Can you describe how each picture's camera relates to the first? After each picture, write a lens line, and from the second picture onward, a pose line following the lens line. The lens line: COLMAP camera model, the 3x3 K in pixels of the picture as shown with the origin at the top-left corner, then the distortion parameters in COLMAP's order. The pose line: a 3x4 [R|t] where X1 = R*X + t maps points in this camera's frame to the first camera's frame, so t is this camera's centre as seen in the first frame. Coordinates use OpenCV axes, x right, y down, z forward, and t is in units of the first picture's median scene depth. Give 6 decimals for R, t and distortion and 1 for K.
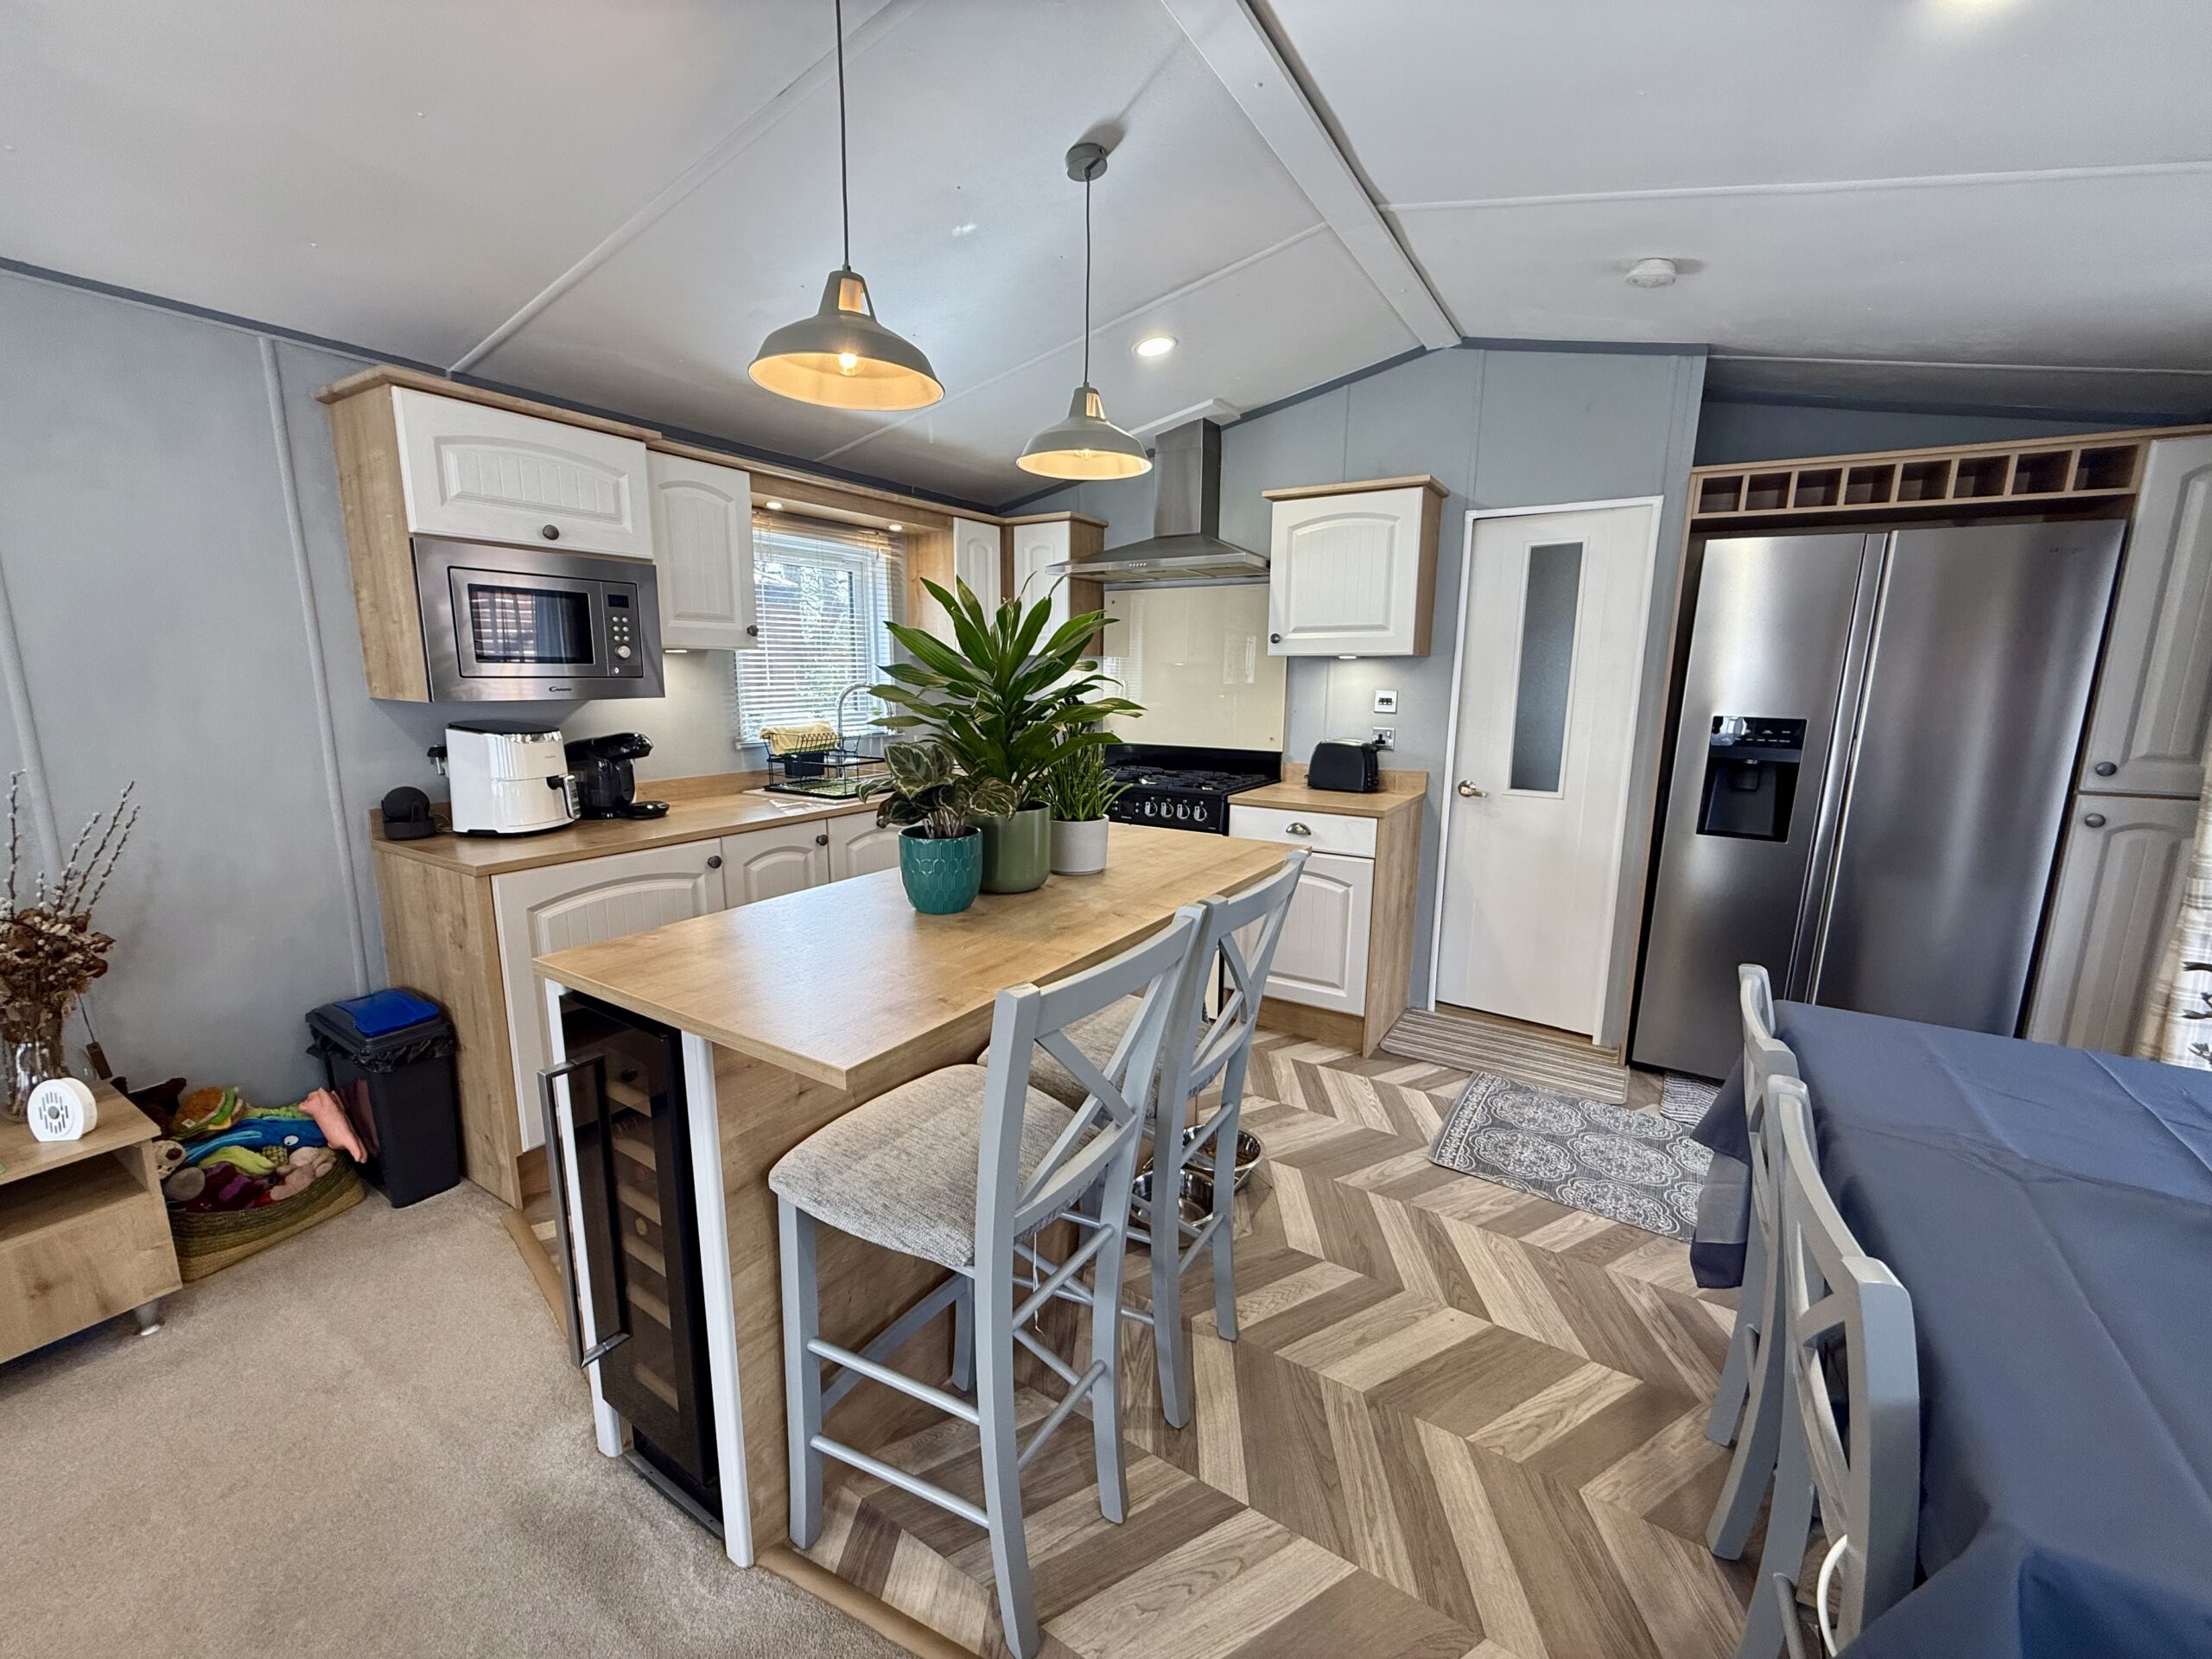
lens RADIAL K [[879.1, 0, 1100.7], [0, 879.1, 830.1], [0, 0, 1]] dist [0.000277, -0.000065]
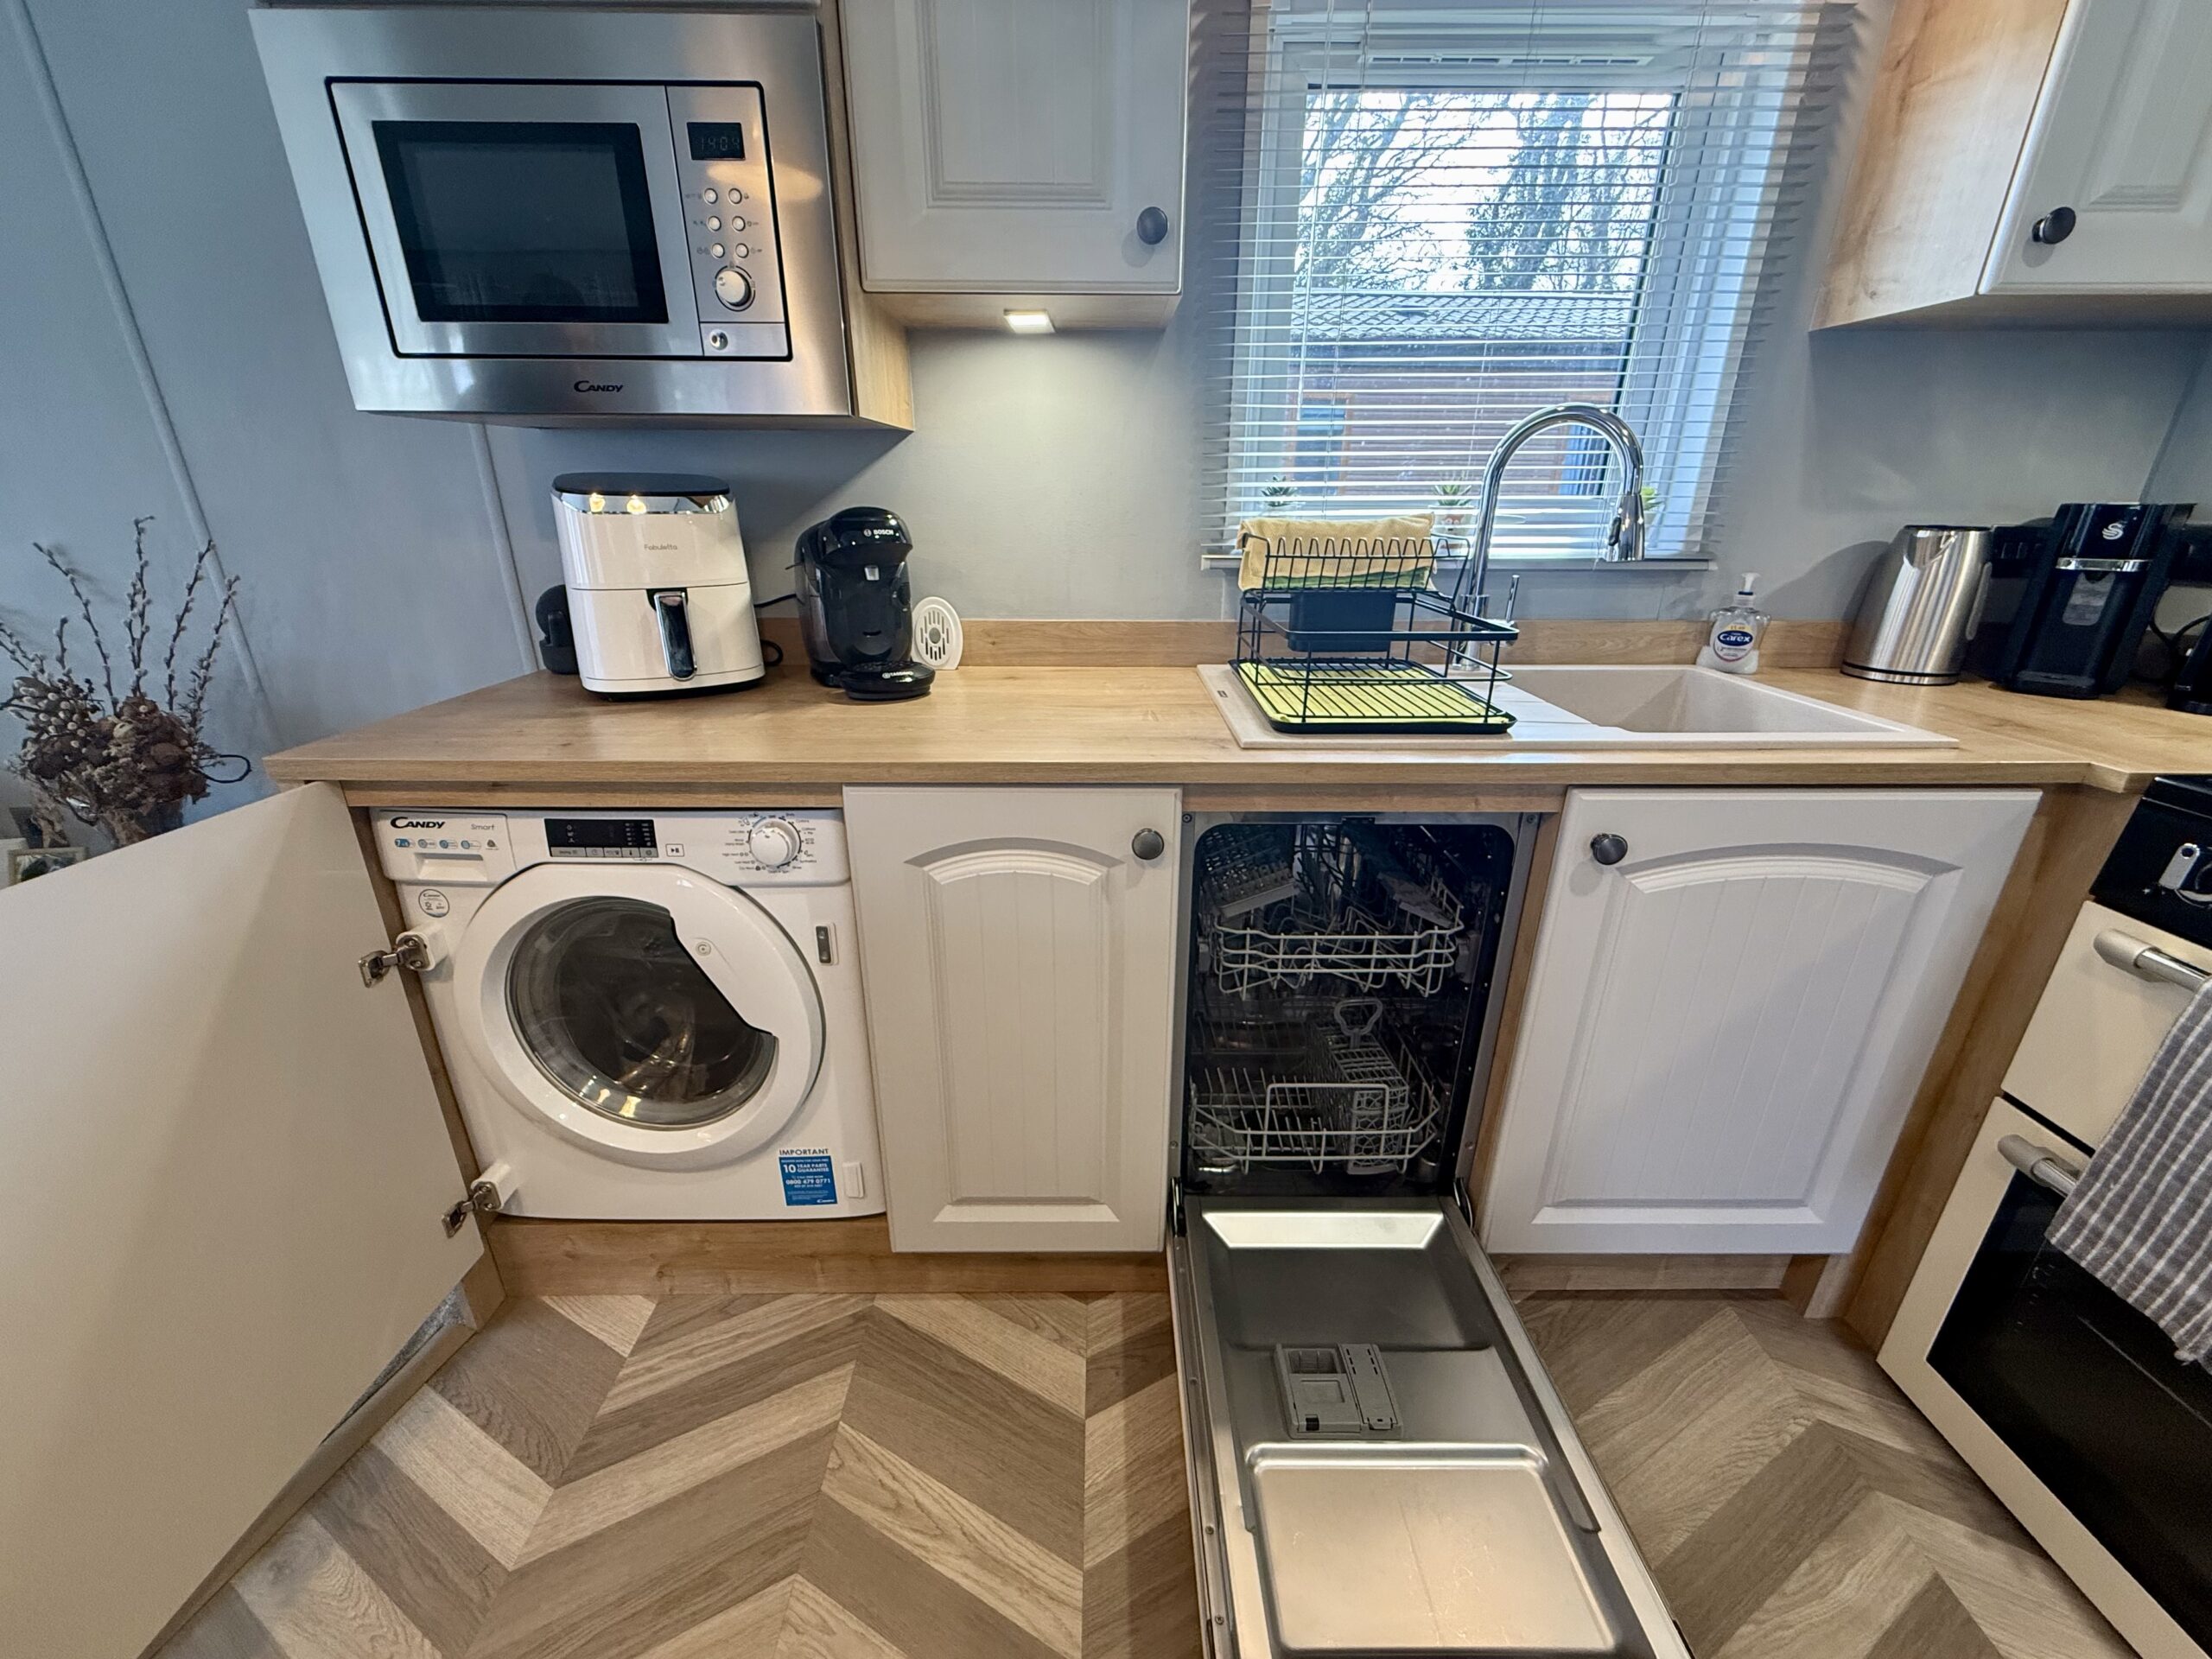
lens RADIAL K [[879.1, 0, 1103.7], [0, 879.1, 833.7], [0, 0, 1]] dist [0.000277, -0.000065]
pose [[0.541004, 0.300988, -0.785316, -0.047259], [-0.151033, 0.953356, 0.261346, -0.076592], [0.827347, -0.022780, 0.561229, 0.729114]]
